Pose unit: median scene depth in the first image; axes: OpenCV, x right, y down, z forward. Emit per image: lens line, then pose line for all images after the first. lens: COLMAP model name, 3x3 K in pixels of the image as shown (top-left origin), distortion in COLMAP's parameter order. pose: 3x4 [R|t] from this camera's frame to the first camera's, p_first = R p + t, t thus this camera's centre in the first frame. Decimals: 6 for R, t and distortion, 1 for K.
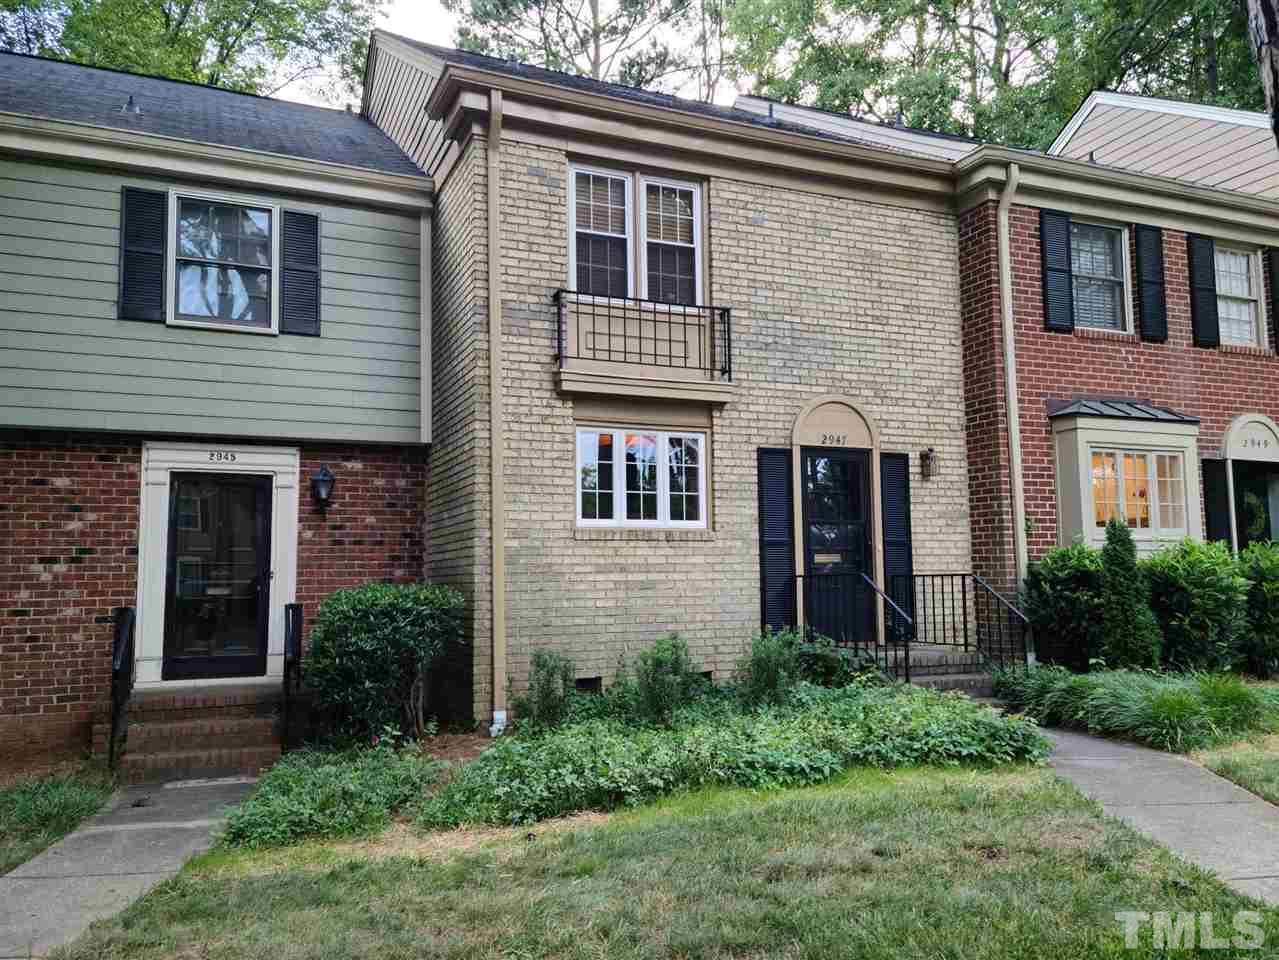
lens RADIAL K [[1036.5, 0, 652.3], [0, 1036.5, 495.2], [0, 0, 1]] dist [0.064696, -0.016611]
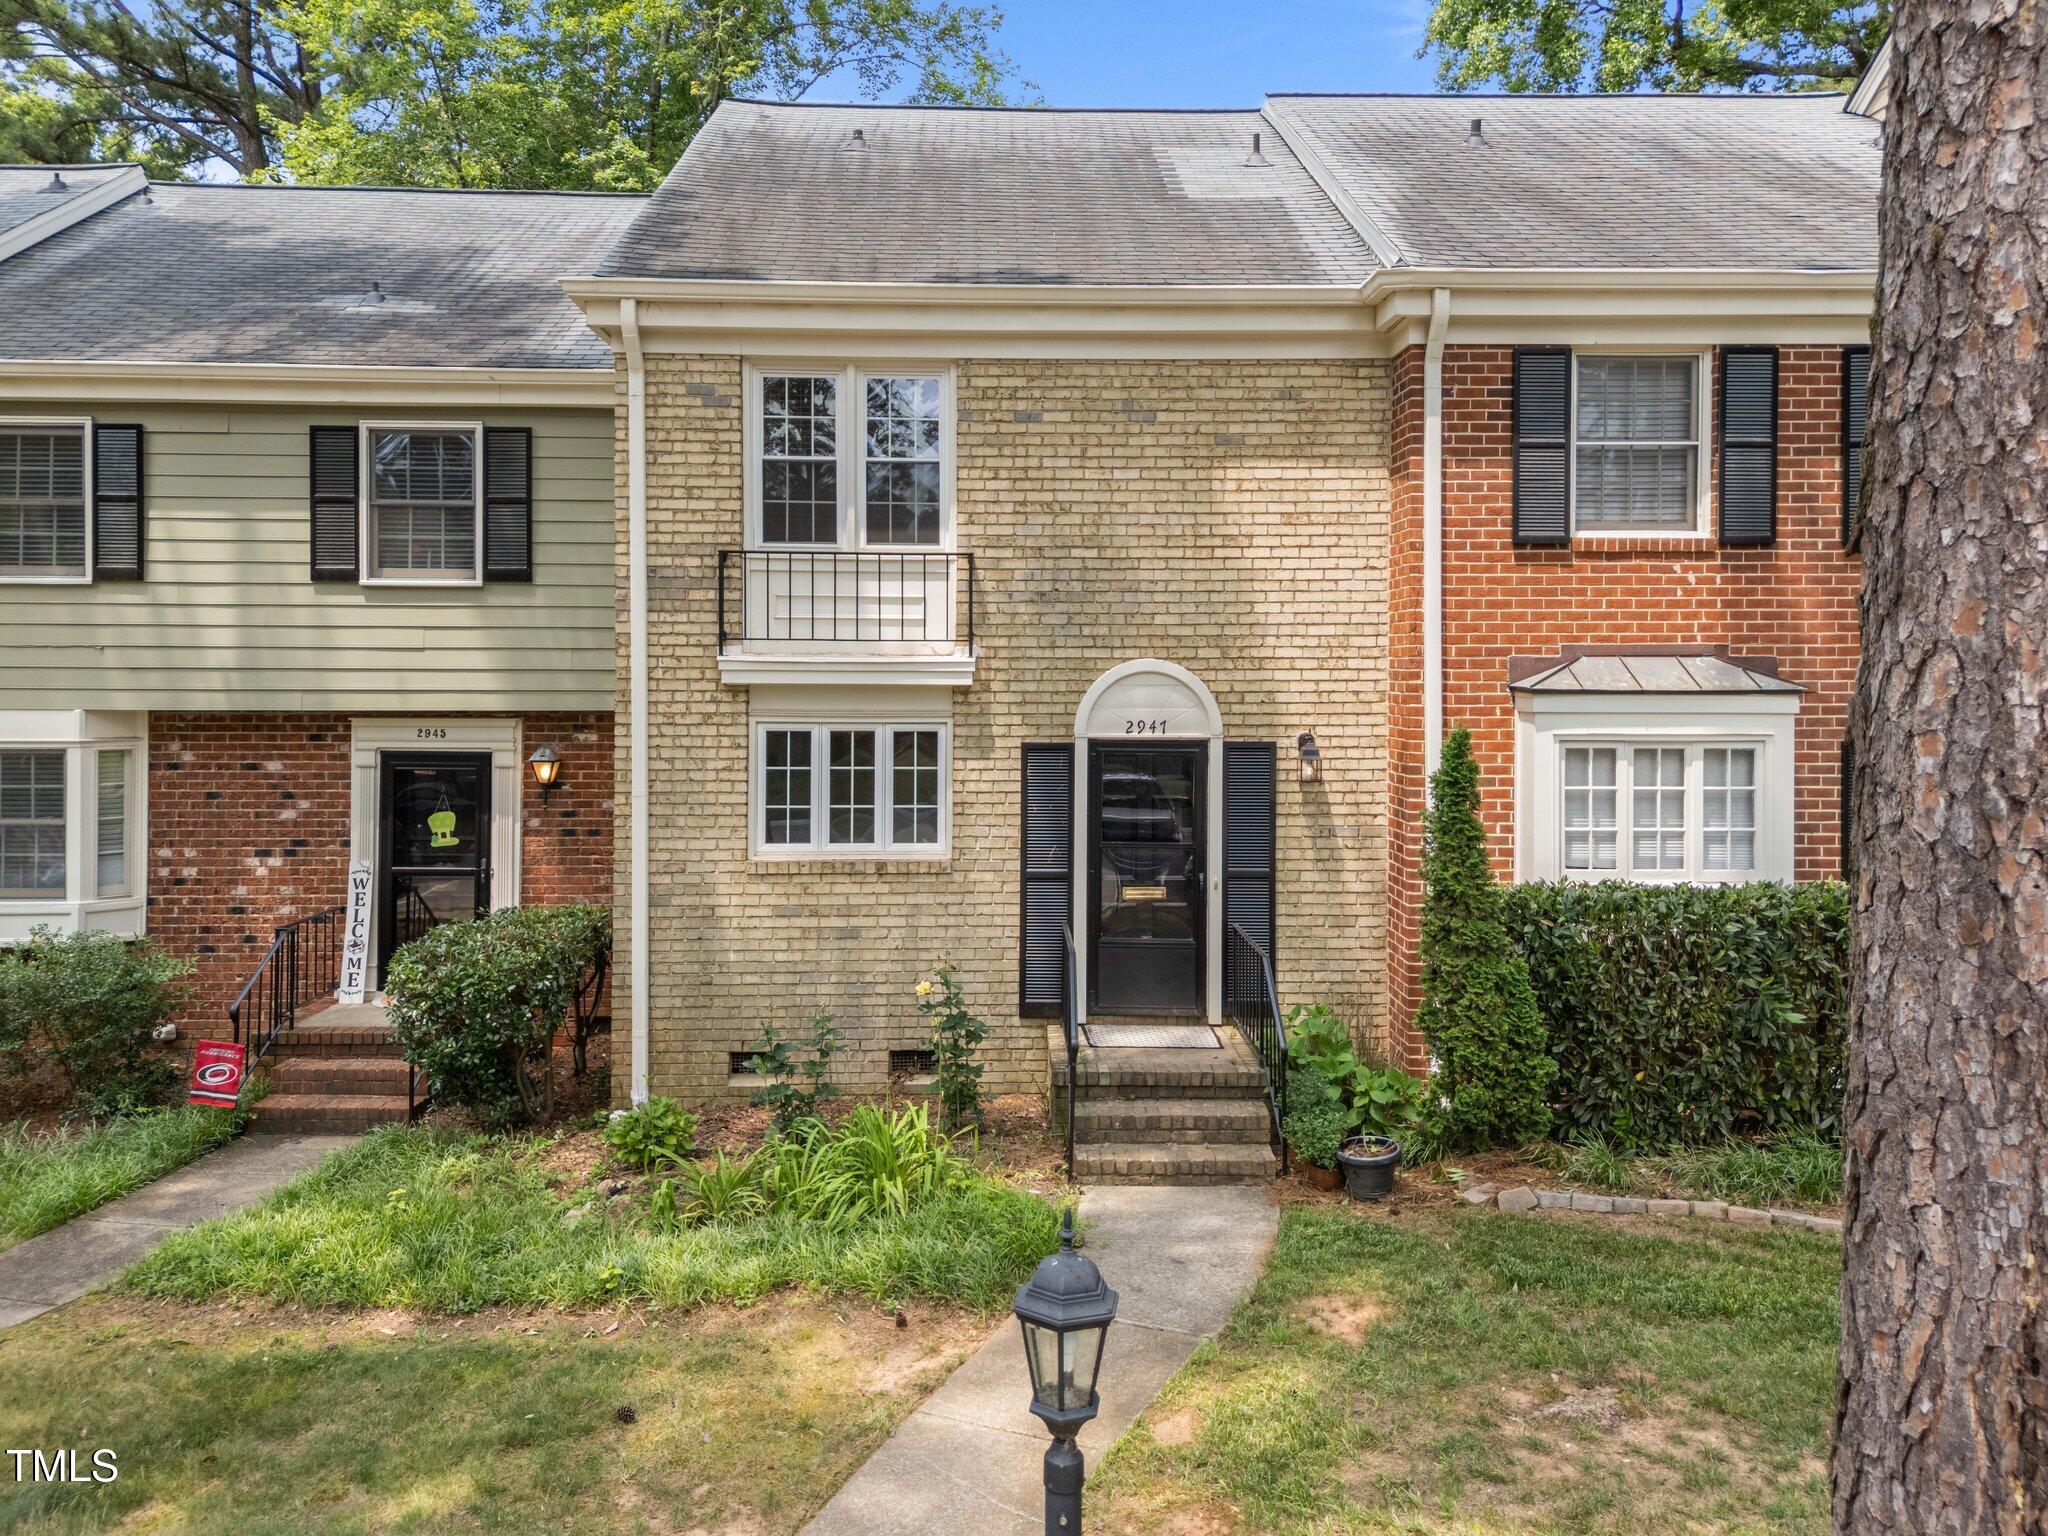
lens RADIAL K [[1541.8, 0, 1017.8], [0, 1541.8, 699.2], [0, 0, 1]] dist [0.074212, -0.053612]
pose [[0.923503, 0.023802, -0.382852, 0.496659], [0.019988, 0.993731, 0.109994, -0.188961], [0.383070, -0.109233, 0.917238, 0.027101]]
